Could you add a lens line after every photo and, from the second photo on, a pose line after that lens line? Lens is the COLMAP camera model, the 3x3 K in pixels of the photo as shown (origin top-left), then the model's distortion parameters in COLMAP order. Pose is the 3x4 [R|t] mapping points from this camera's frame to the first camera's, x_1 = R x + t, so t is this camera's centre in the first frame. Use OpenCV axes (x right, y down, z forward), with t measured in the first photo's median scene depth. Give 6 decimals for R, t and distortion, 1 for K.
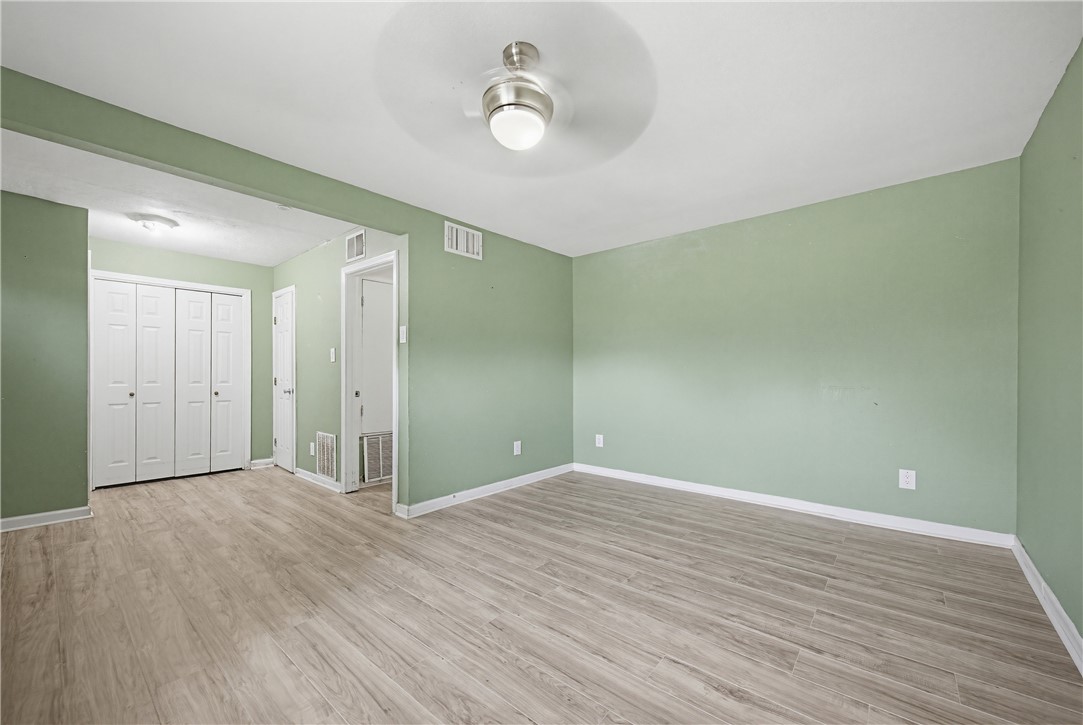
lens RADIAL K [[419.3, 0, 541.6], [0, 419.3, 367.3], [0, 0, 1]] dist [-0.001646, -0.000435]
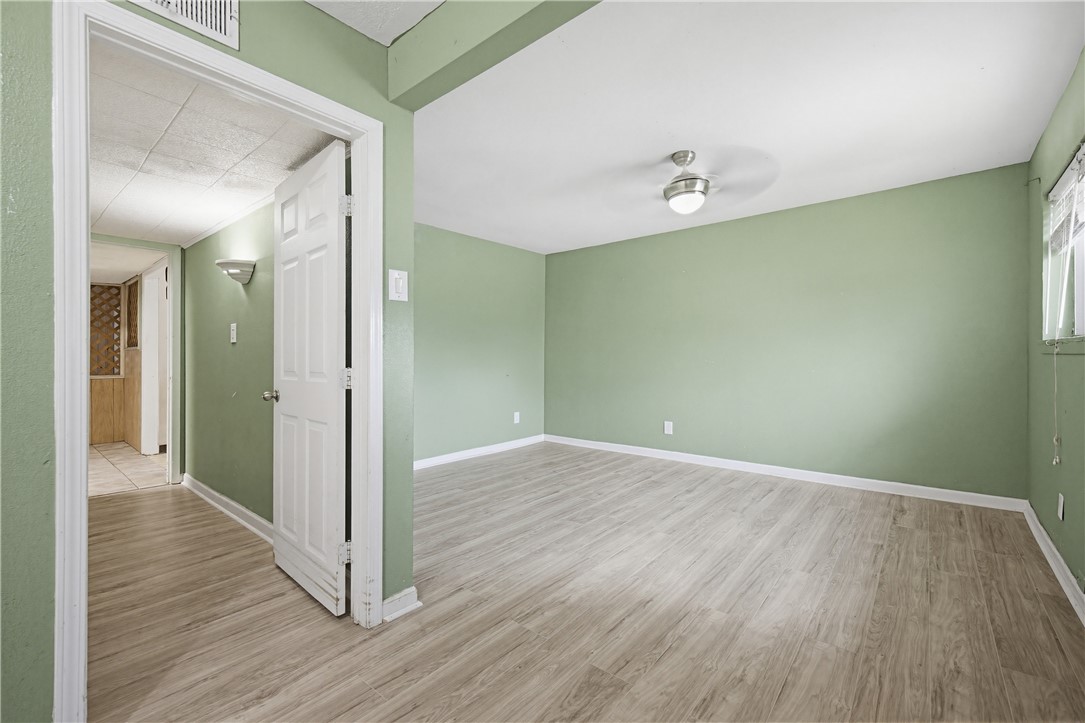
lens RADIAL K [[447.0, 0, 541.9], [0, 447.0, 358.0], [0, 0, 1]] dist [0.004081, -0.000157]
pose [[0.016073, -0.003430, 0.999865, -1.197865], [-0.005661, 0.999978, 0.003521, 0.011066], [-0.999855, -0.005717, 0.016054, 1.032740]]
